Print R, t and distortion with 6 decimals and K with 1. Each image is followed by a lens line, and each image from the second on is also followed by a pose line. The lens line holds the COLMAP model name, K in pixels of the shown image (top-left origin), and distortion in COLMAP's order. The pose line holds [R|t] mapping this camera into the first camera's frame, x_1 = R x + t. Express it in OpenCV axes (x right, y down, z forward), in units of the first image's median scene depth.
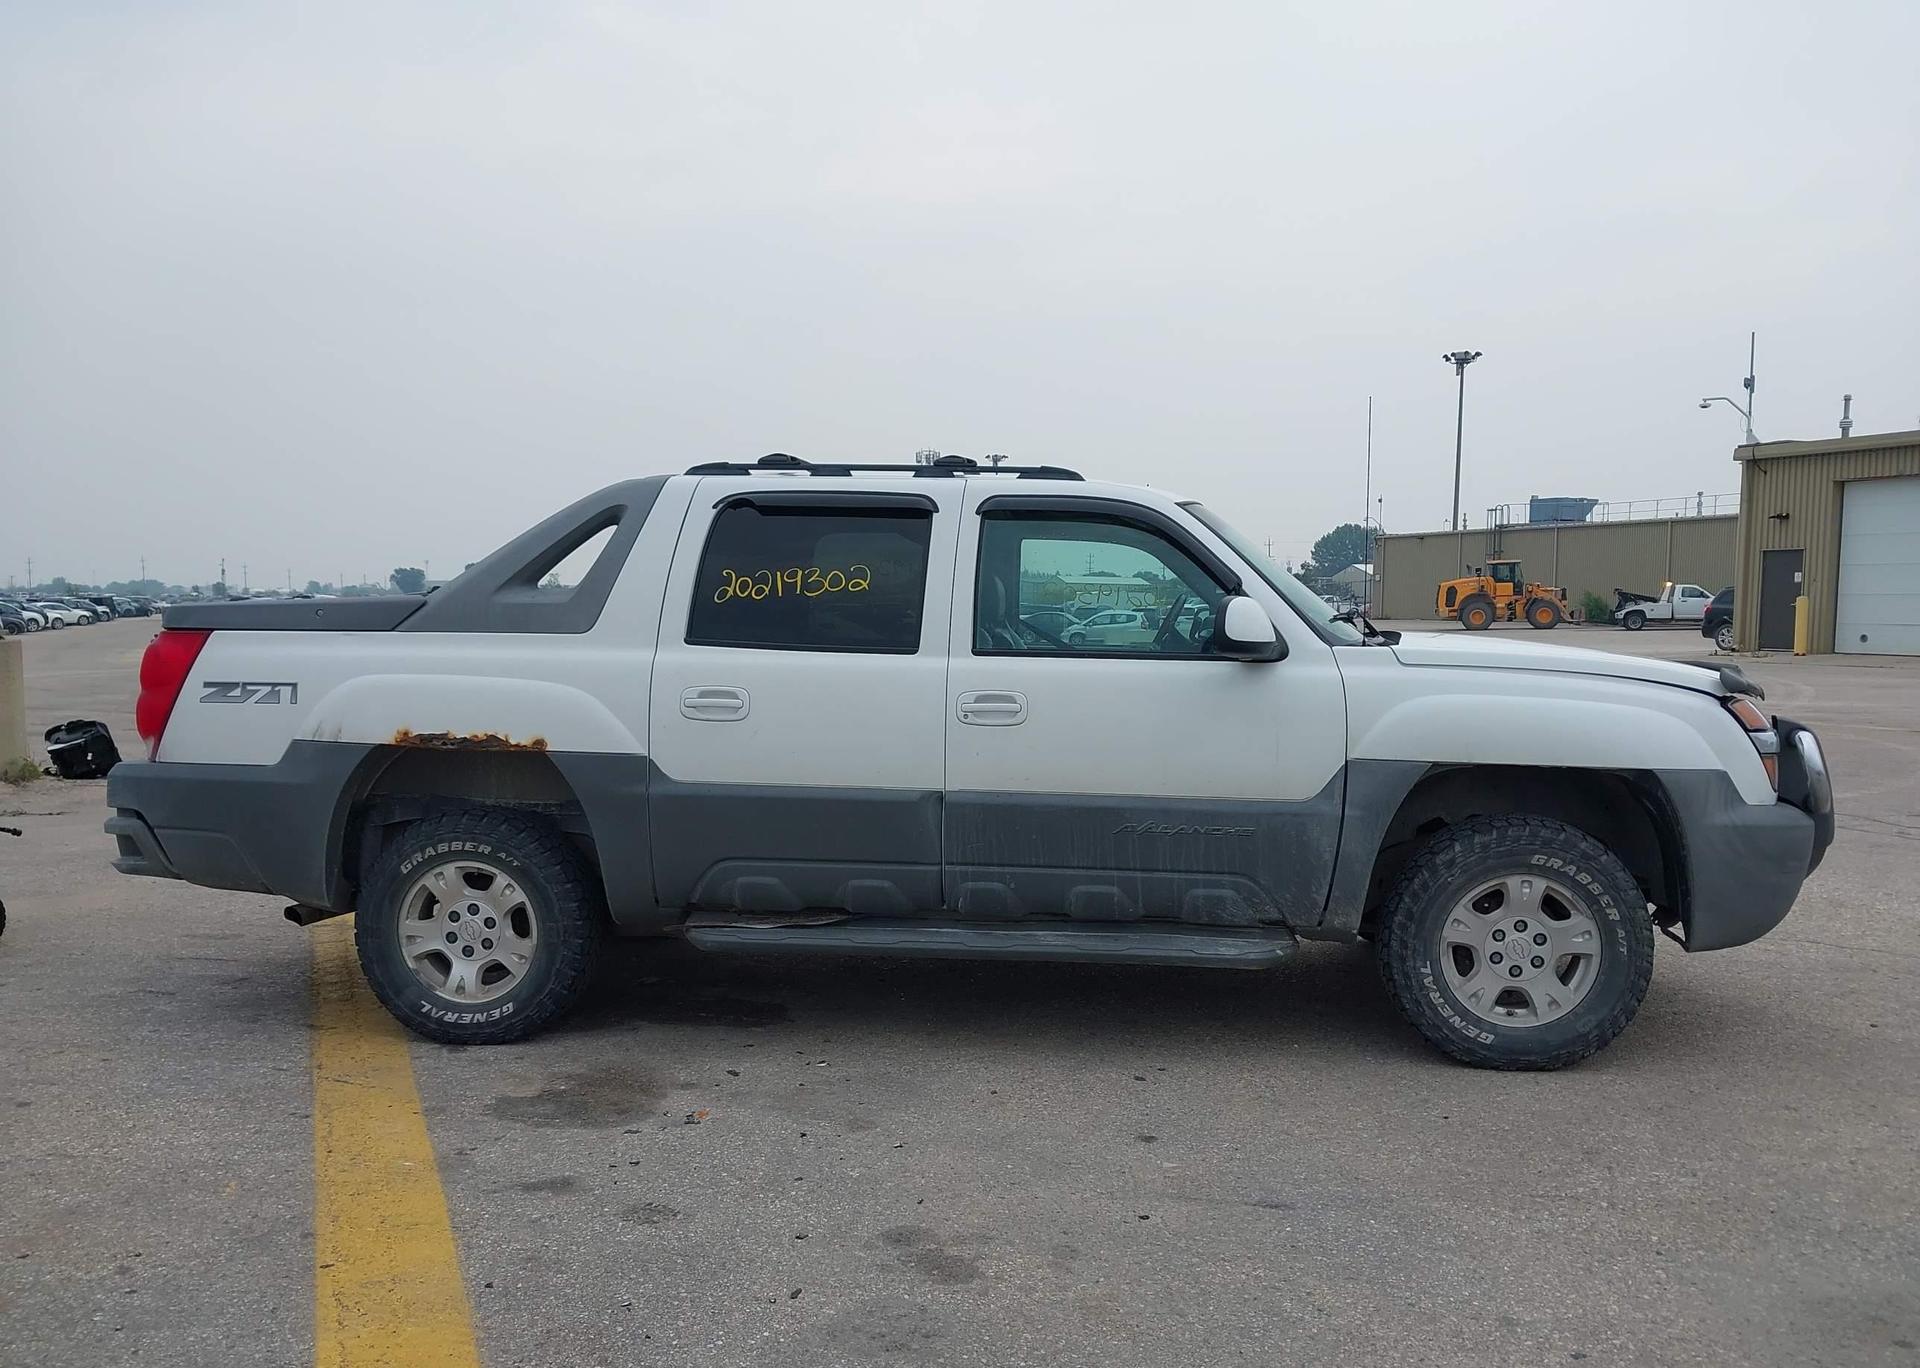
lens RADIAL K [[1478.1, 0, 960.0], [0, 1478.1, 684.0], [0, 0, 1]] dist [0.131344, -0.289701]
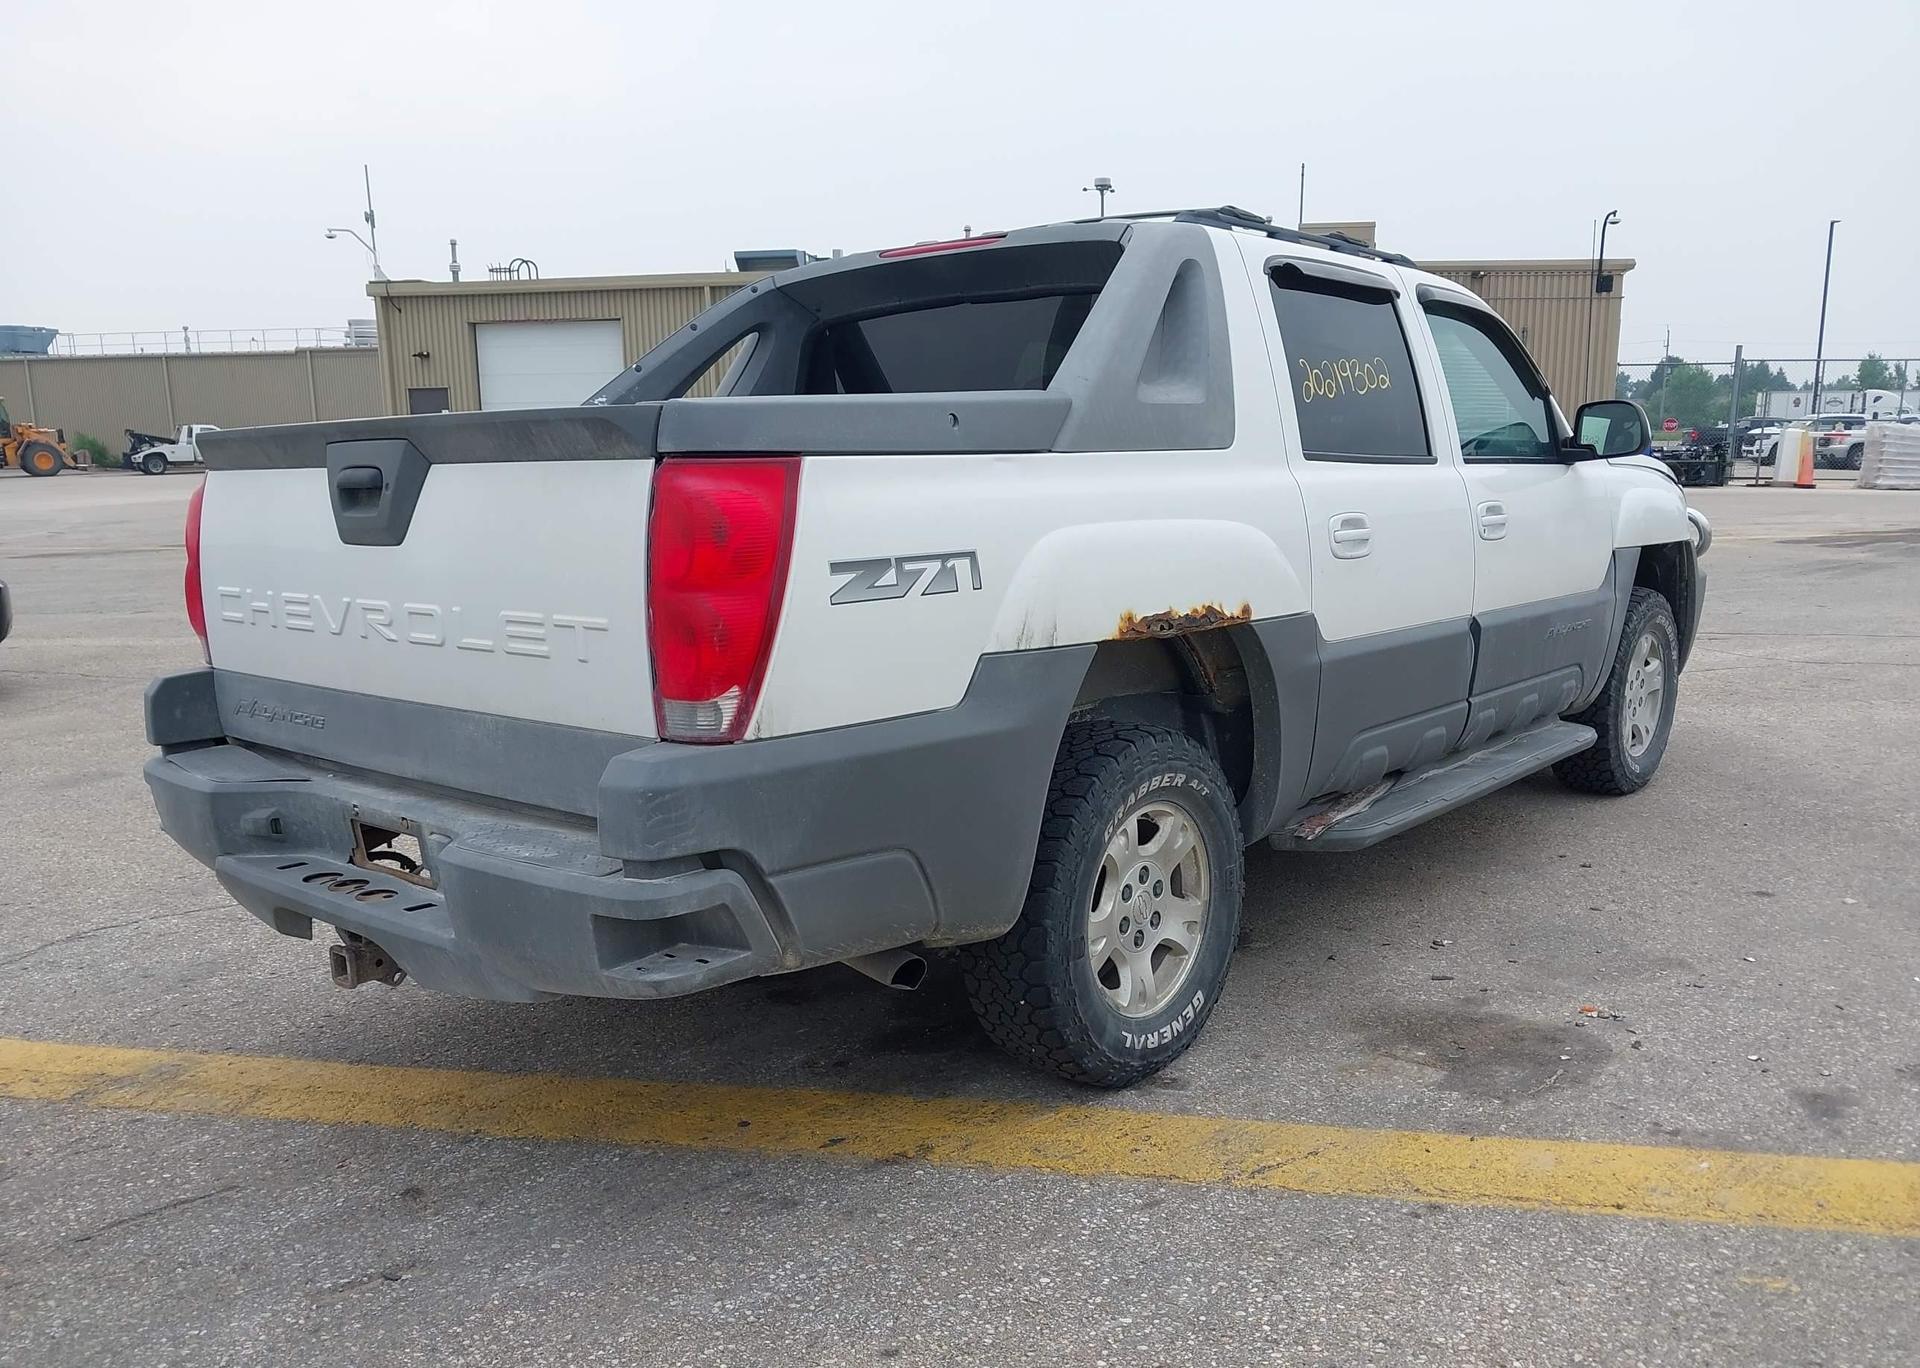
lens RADIAL K [[1491.6, 0, 953.6], [0, 1491.6, 693.6], [0, 0, 1]] dist [0.156358, -0.237511]
pose [[0.563411, -0.143375, 0.813641, -0.924849], [0.056514, 0.989208, 0.135179, -0.024030], [-0.824242, -0.030179, 0.565433, 0.714551]]
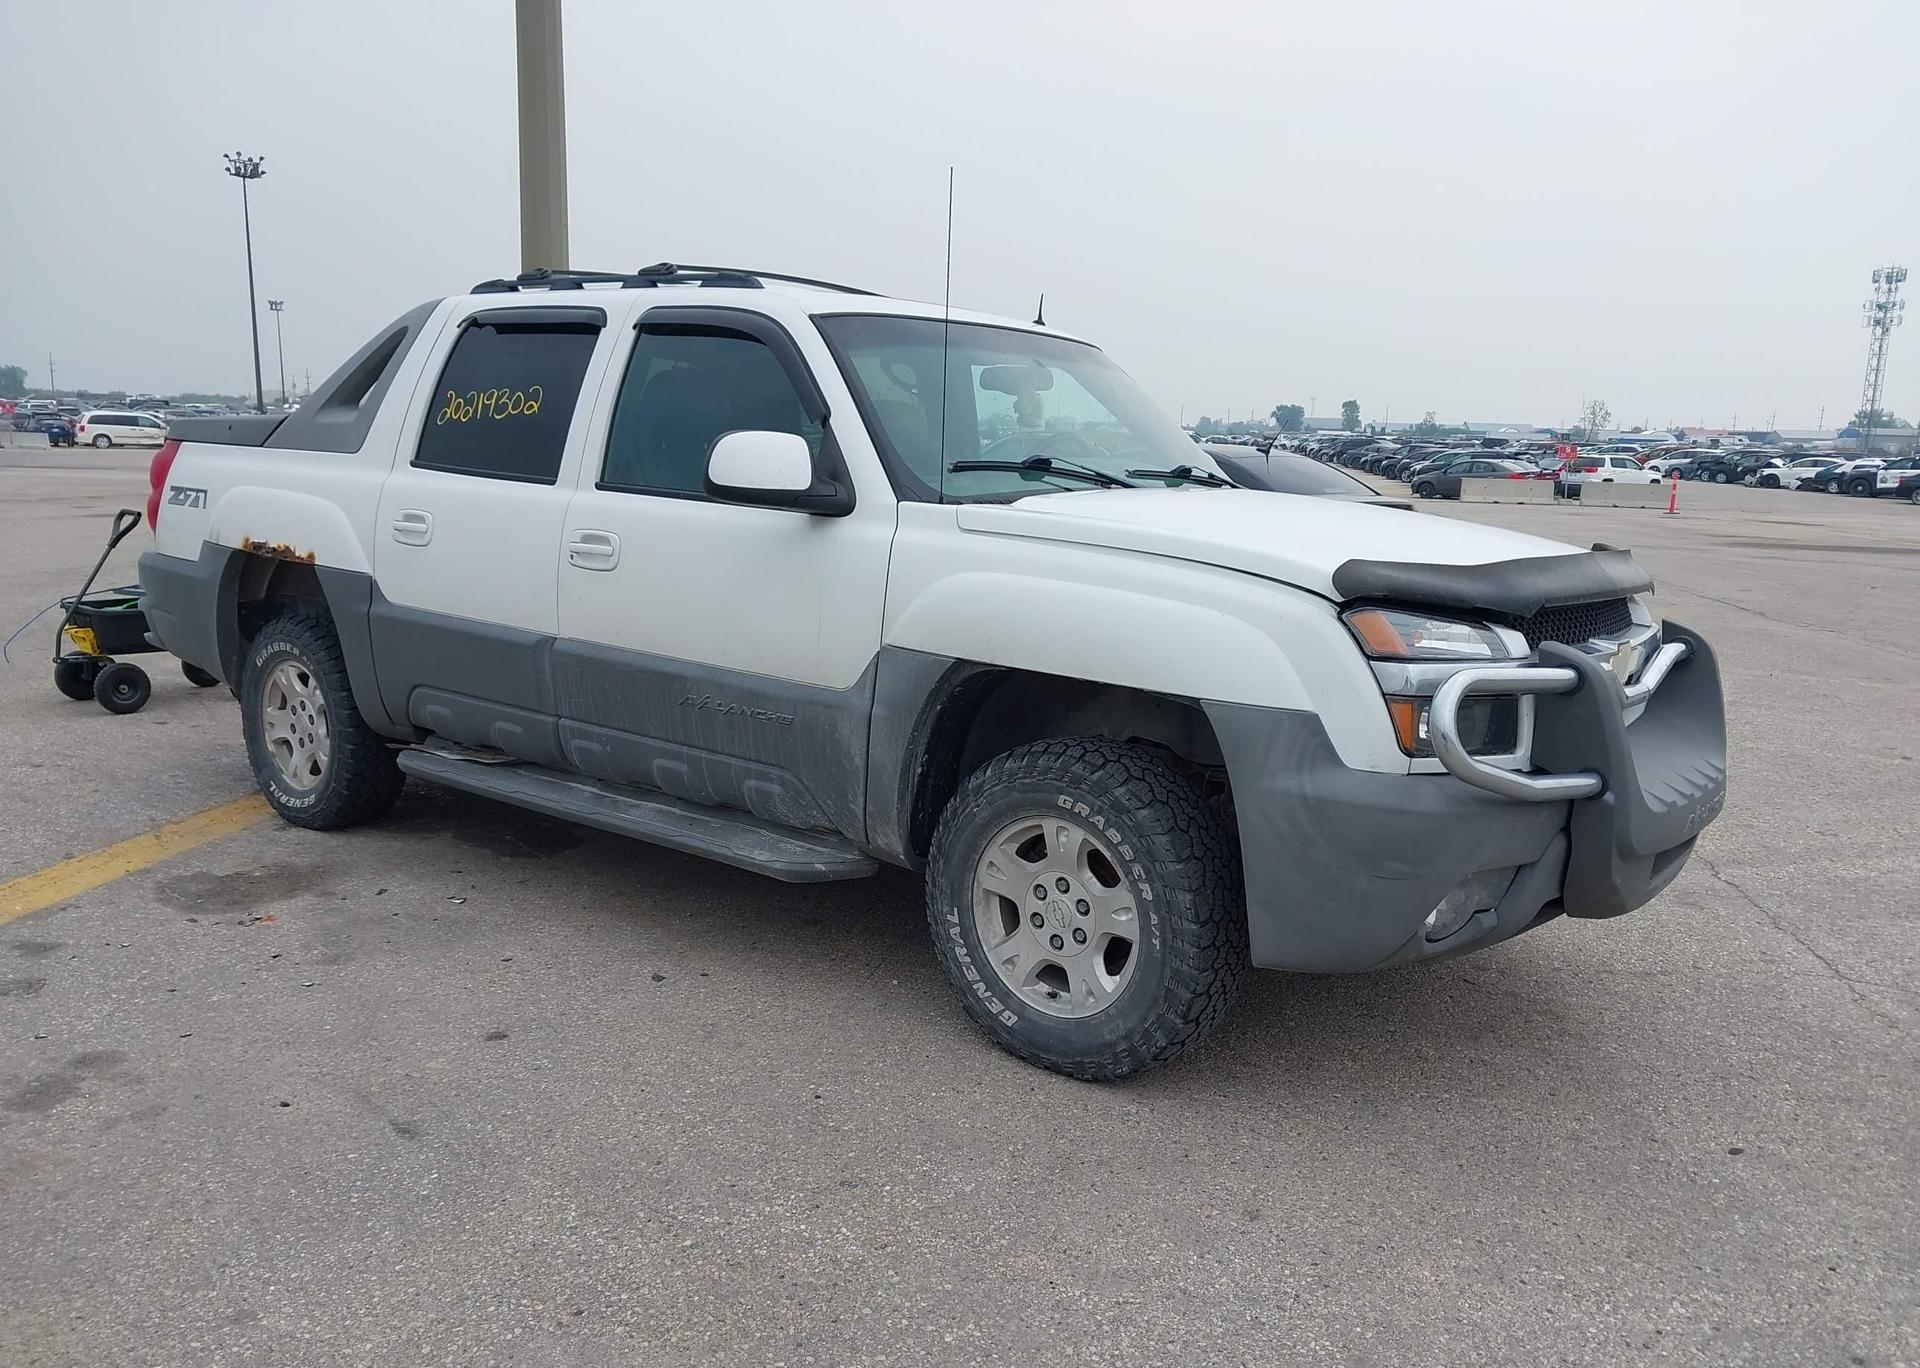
lens RADIAL K [[1491.6, 0, 953.6], [0, 1491.6, 693.6], [0, 0, 1]] dist [0.156358, -0.237511]
pose [[0.844264, 0.113101, -0.523857, 0.675969], [-0.054441, 0.990521, 0.126115, -0.025200], [0.533155, -0.077955, 0.842418, 0.324311]]
